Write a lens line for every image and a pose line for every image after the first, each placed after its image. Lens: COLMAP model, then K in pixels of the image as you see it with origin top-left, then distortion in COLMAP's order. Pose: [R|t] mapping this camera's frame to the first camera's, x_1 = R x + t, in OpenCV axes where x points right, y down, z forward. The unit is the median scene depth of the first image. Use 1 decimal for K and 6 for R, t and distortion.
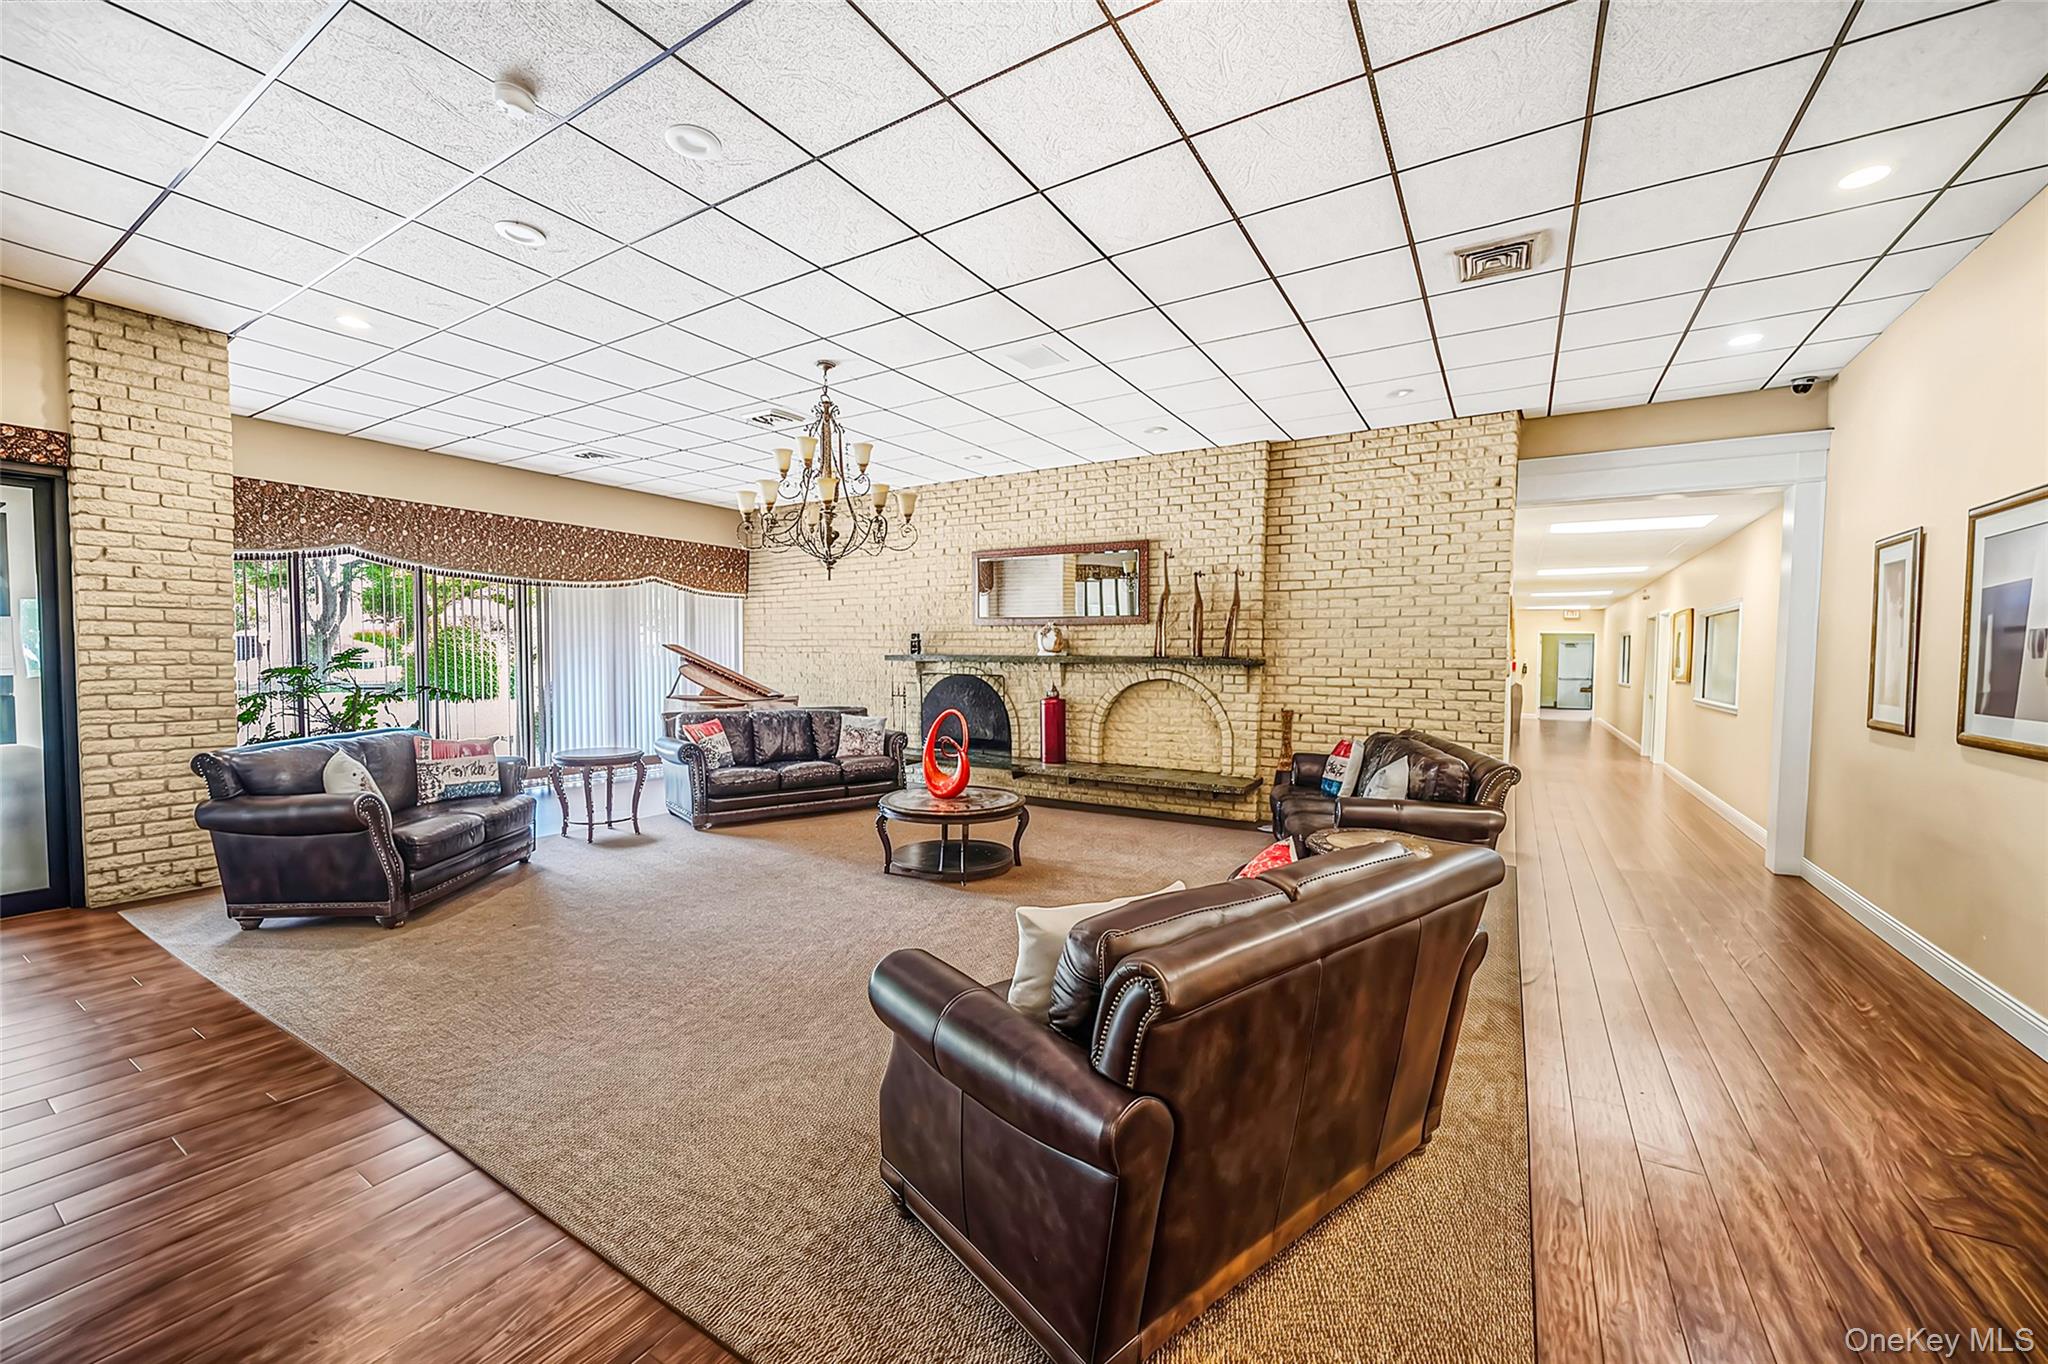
lens RADIAL K [[788.9, 0, 1021.8], [0, 788.9, 691.2], [0, 0, 1]] dist [0.004220, 0.000226]
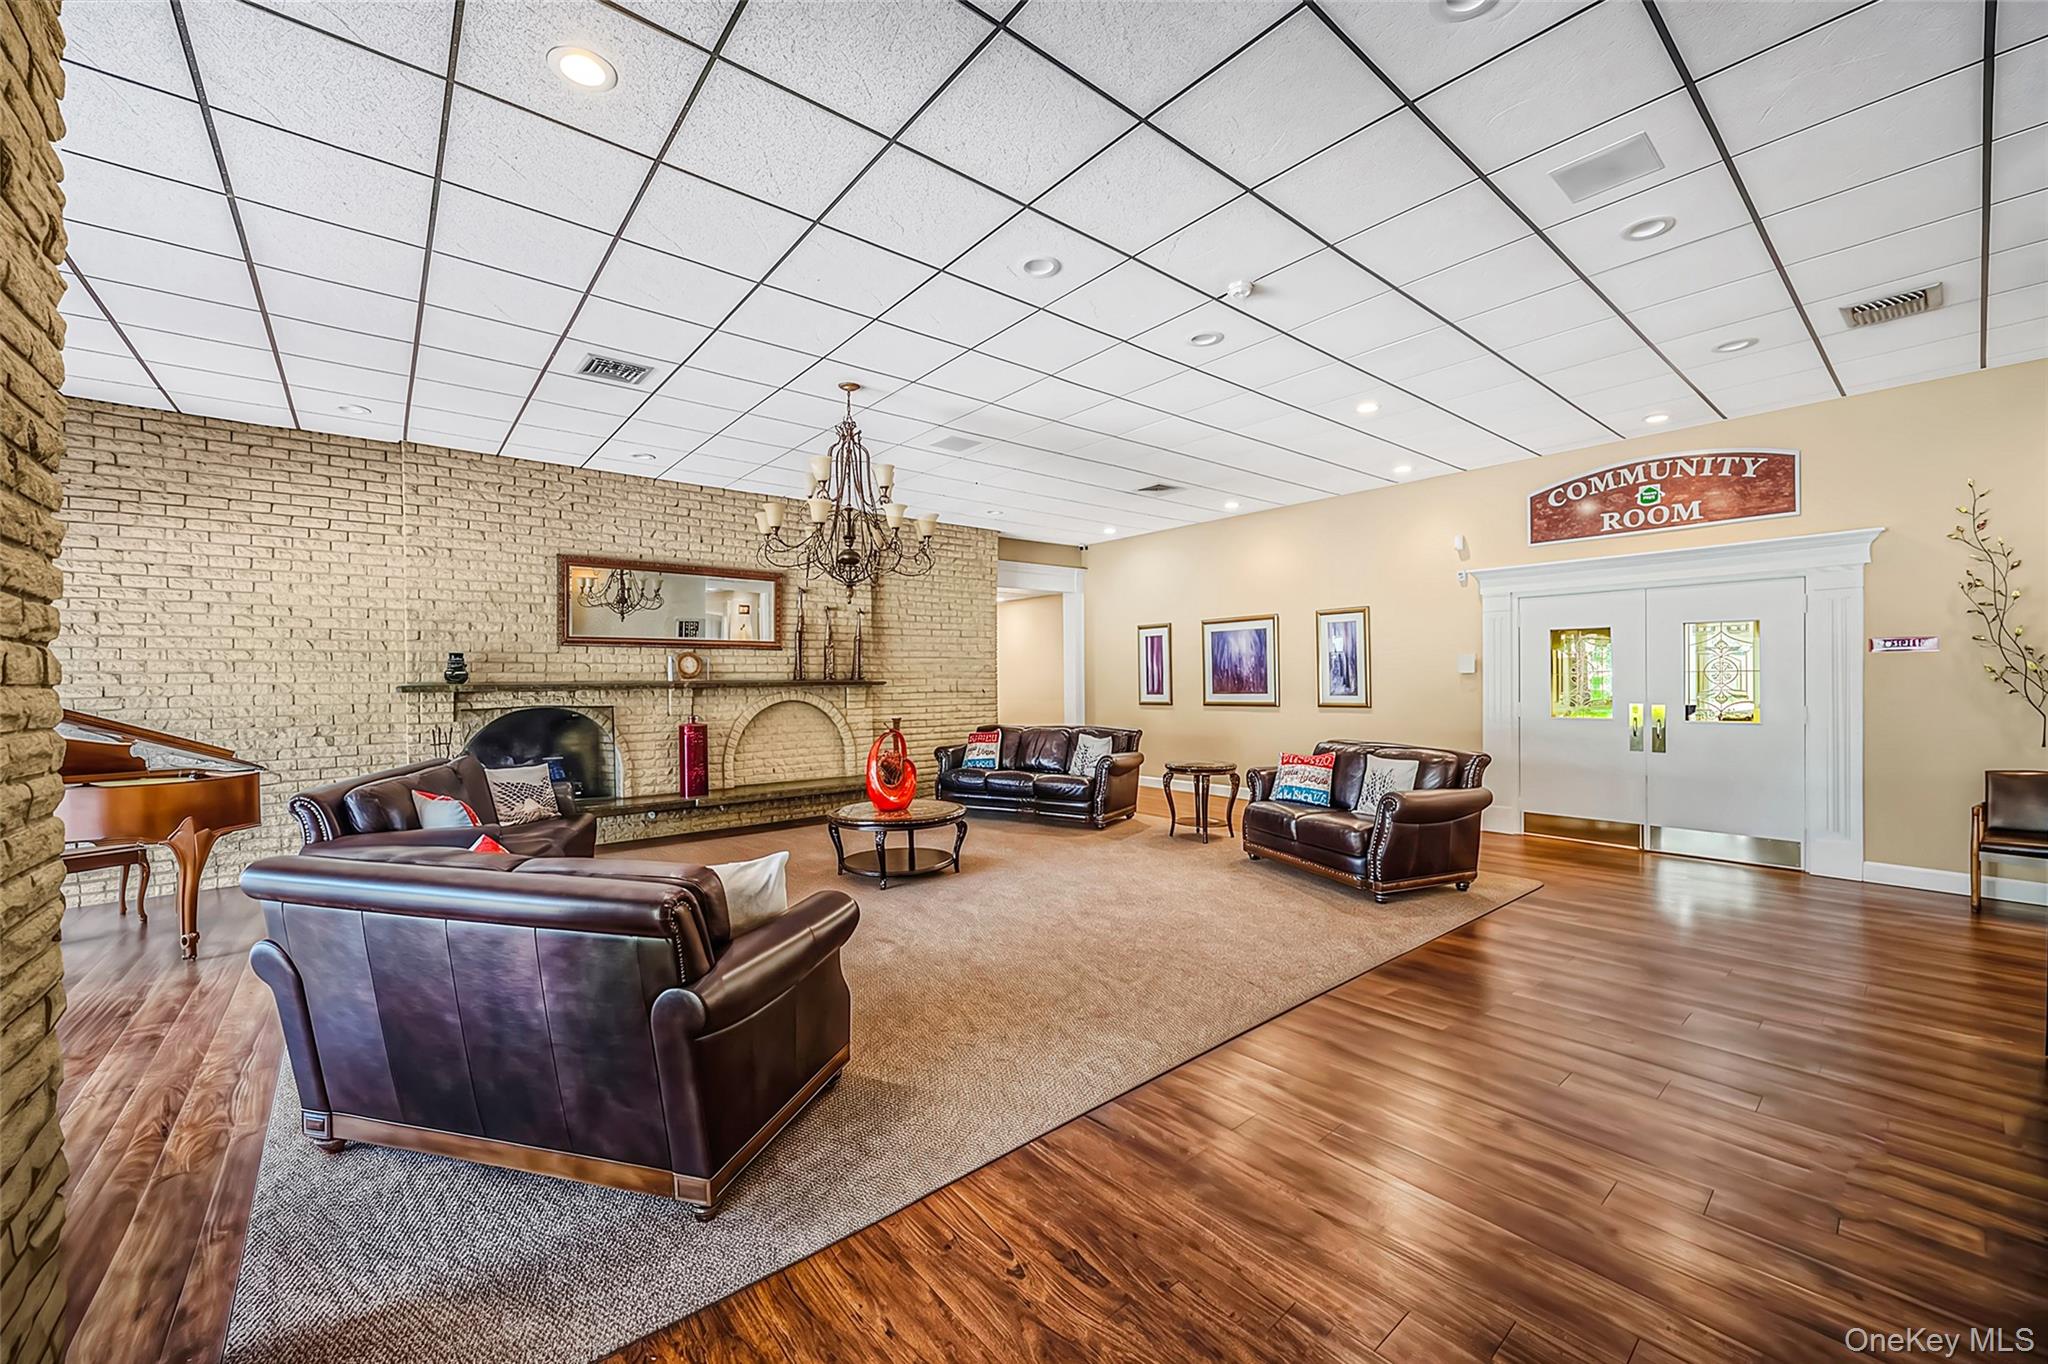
lens RADIAL K [[788.9, 0, 1019.6], [0, 788.9, 676.3], [0, 0, 1]] dist [0.004220, 0.000226]
pose [[0.320098, -0.005501, 0.947369, -0.741039], [0.058520, 0.998188, -0.013977, -0.014557], [-0.945575, 0.059914, 0.319840, 0.327982]]
